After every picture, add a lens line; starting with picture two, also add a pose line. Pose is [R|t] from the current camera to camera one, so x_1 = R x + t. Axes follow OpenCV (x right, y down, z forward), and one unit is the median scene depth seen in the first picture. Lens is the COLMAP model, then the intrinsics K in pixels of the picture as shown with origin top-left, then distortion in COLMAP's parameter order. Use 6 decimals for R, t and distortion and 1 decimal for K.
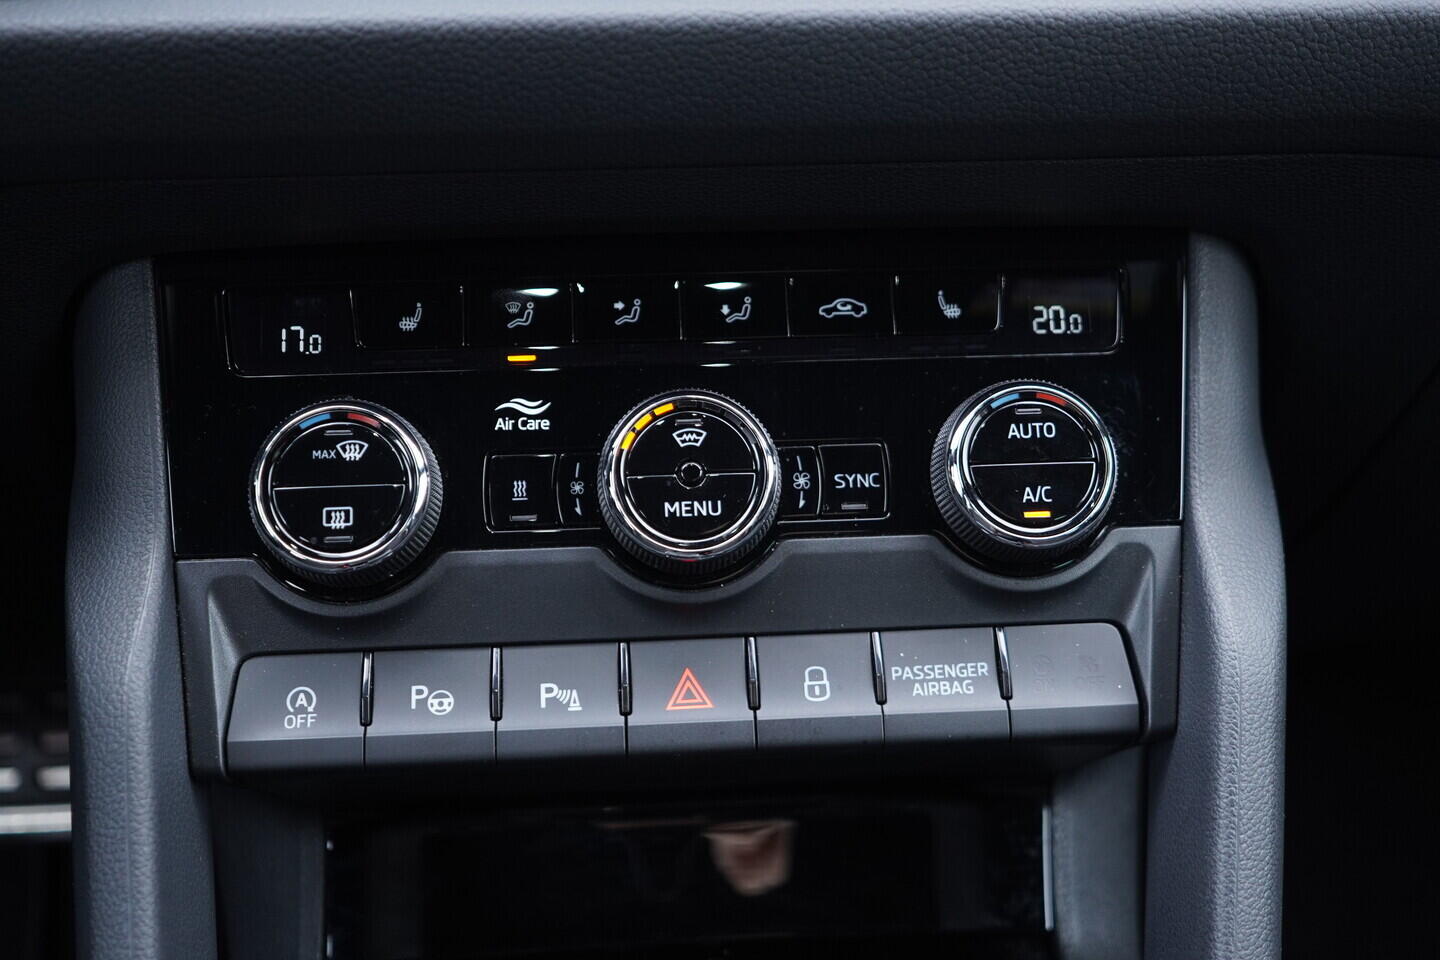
lens RADIAL K [[1483.6, 0, 721.5], [0, 1483.6, 479.7], [0, 0, 1]] dist [0.004778, 0.000000]
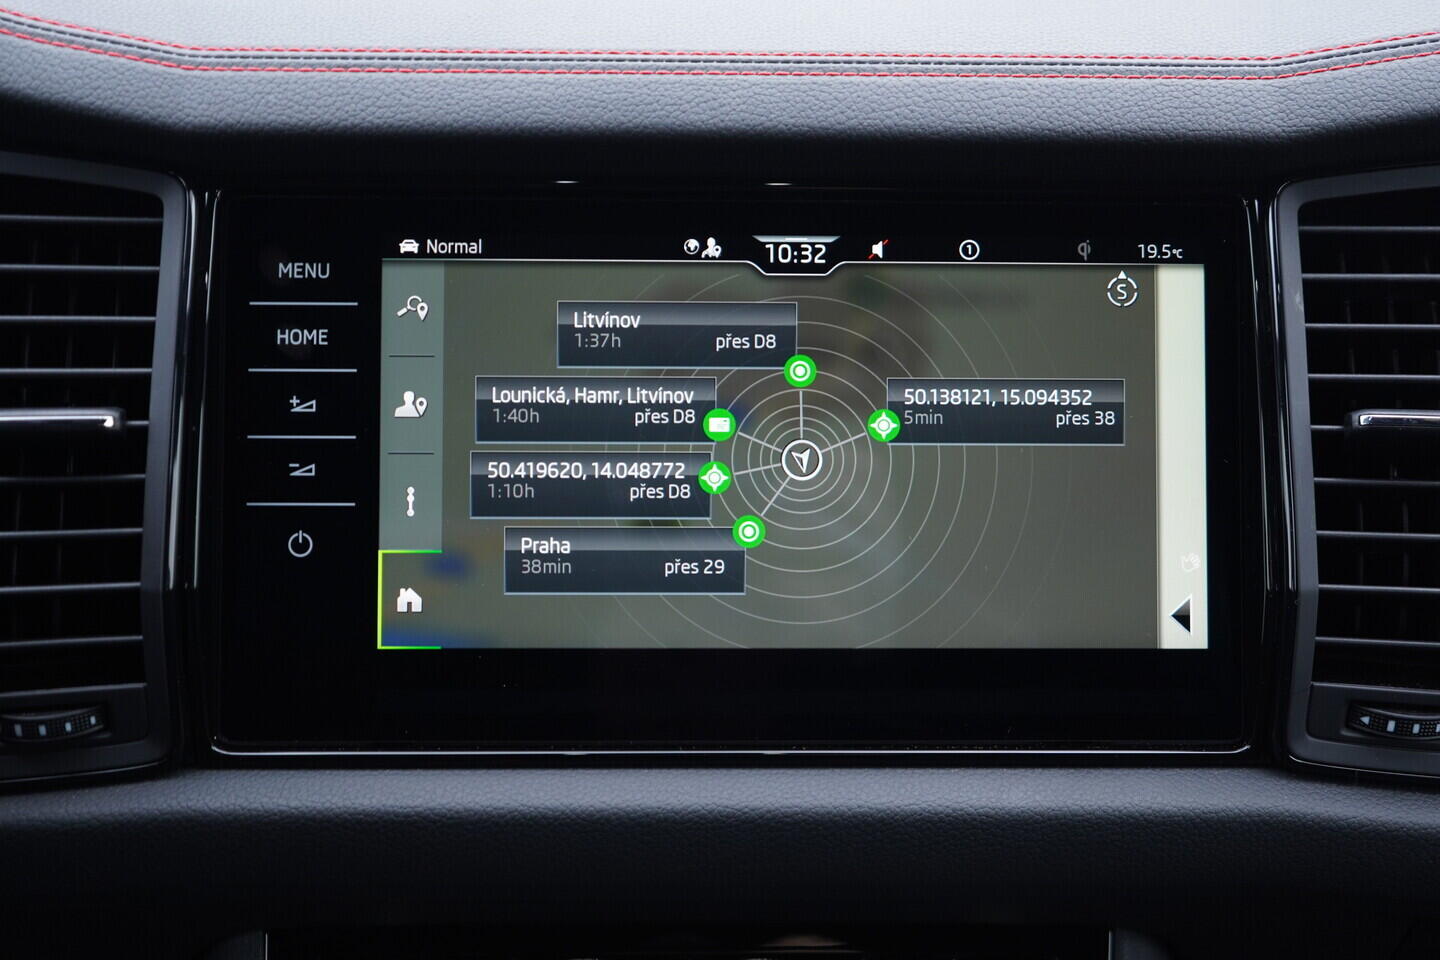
lens RADIAL K [[1483.6, 0, 718.9], [0, 1483.6, 481.7], [0, 0, 1]] dist [0.004778, 0.000000]
pose [[0.998870, 0.029450, -0.037305, 0.035071], [-0.033840, 0.991817, -0.123100, -0.434898], [0.033374, 0.124224, 0.991693, -0.306483]]
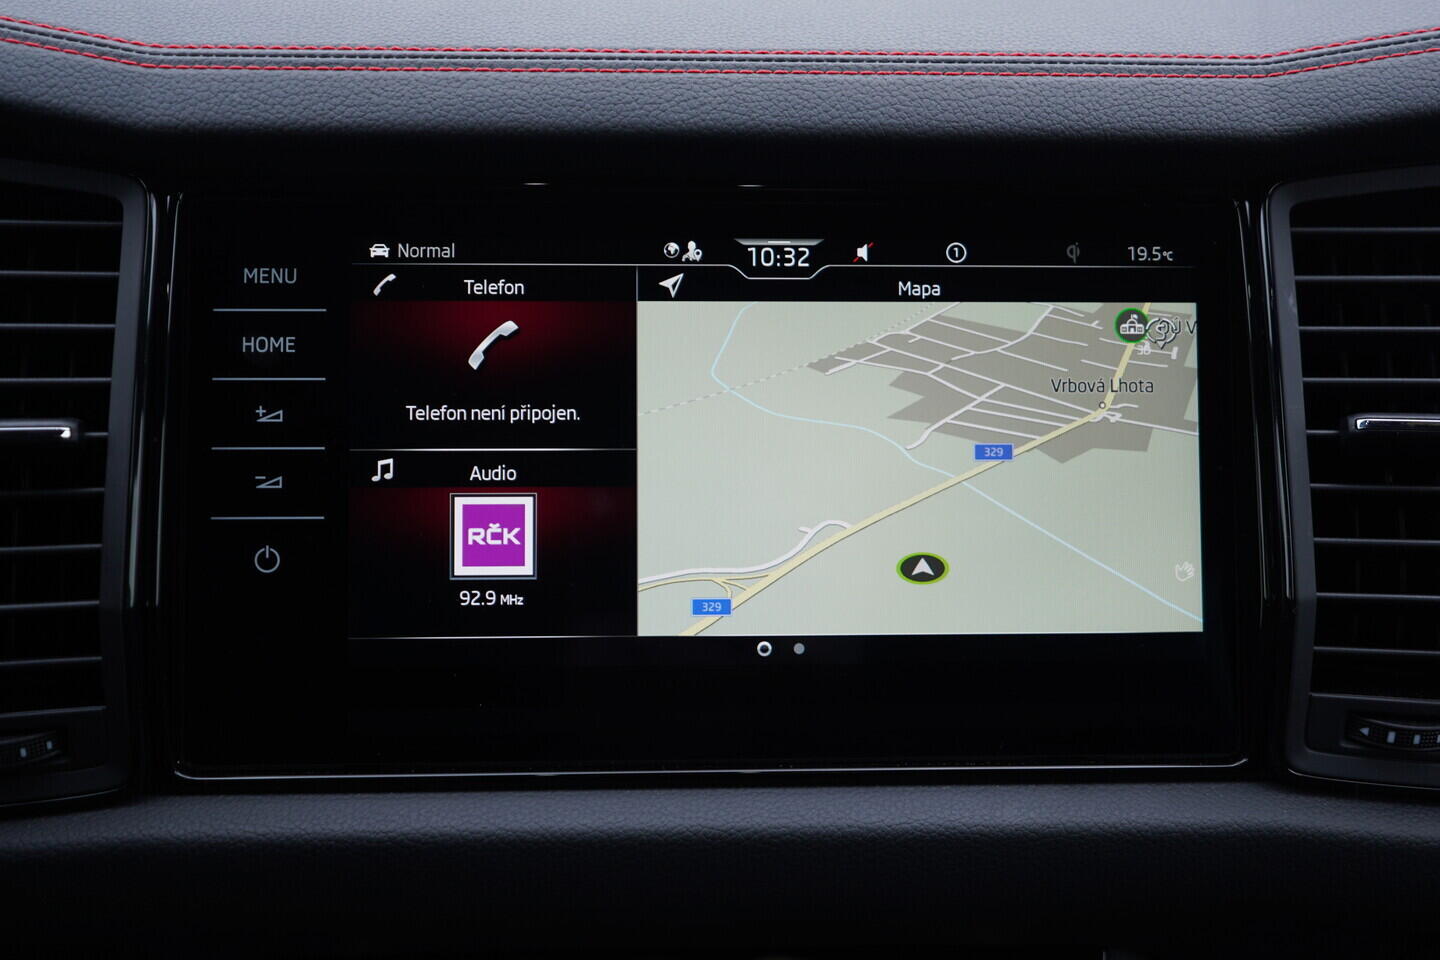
lens RADIAL K [[1483.6, 0, 719.4], [0, 1483.6, 480.6], [0, 0, 1]] dist [0.004778, 0.000000]
pose [[0.999629, 0.022454, -0.015411, 0.020810], [-0.024347, 0.990374, -0.136263, -0.432877], [0.012203, 0.136587, 0.990553, -0.266691]]
